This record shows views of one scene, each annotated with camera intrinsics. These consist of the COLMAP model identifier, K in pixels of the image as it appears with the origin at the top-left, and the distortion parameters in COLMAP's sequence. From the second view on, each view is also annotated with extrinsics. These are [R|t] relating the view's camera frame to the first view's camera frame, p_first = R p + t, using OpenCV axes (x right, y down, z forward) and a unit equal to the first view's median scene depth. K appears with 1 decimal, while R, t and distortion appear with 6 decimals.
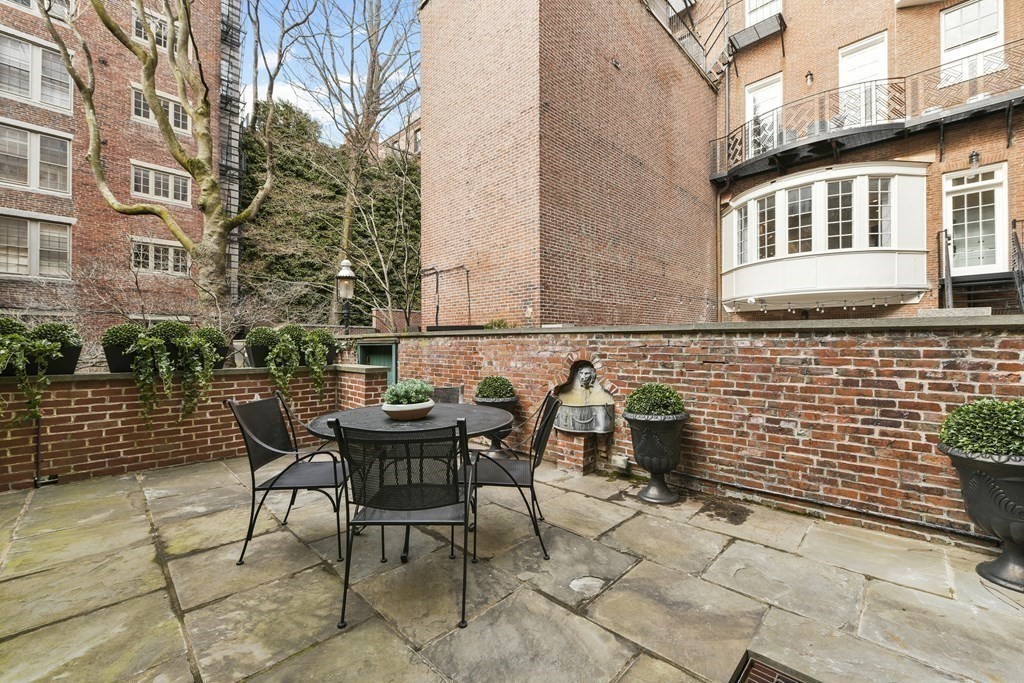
lens RADIAL K [[416.9, 0, 503.3], [0, 416.9, 341.9], [0, 0, 1]] dist [-0.006230, 0.000628]
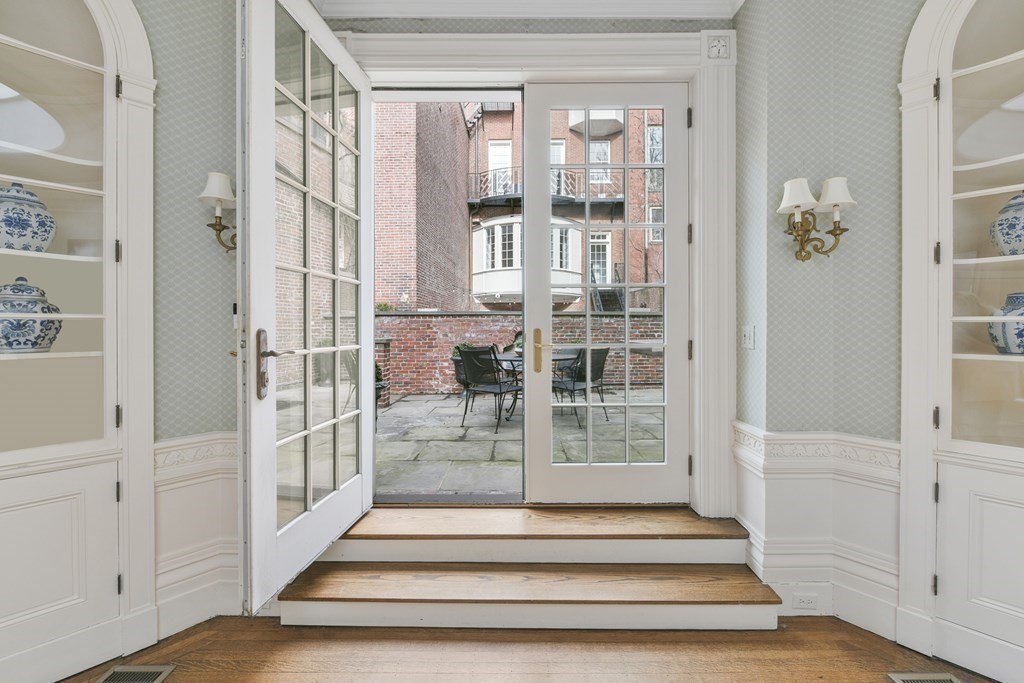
lens RADIAL K [[416.9, 0, 516.9], [0, 416.9, 336.4], [0, 0, 1]] dist [-0.006230, 0.000628]
pose [[0.715922, -0.015302, 0.698012, -0.442682], [0.000033, 0.999761, 0.021882, 0.012396], [-0.698180, -0.015643, 0.715752, -0.095705]]
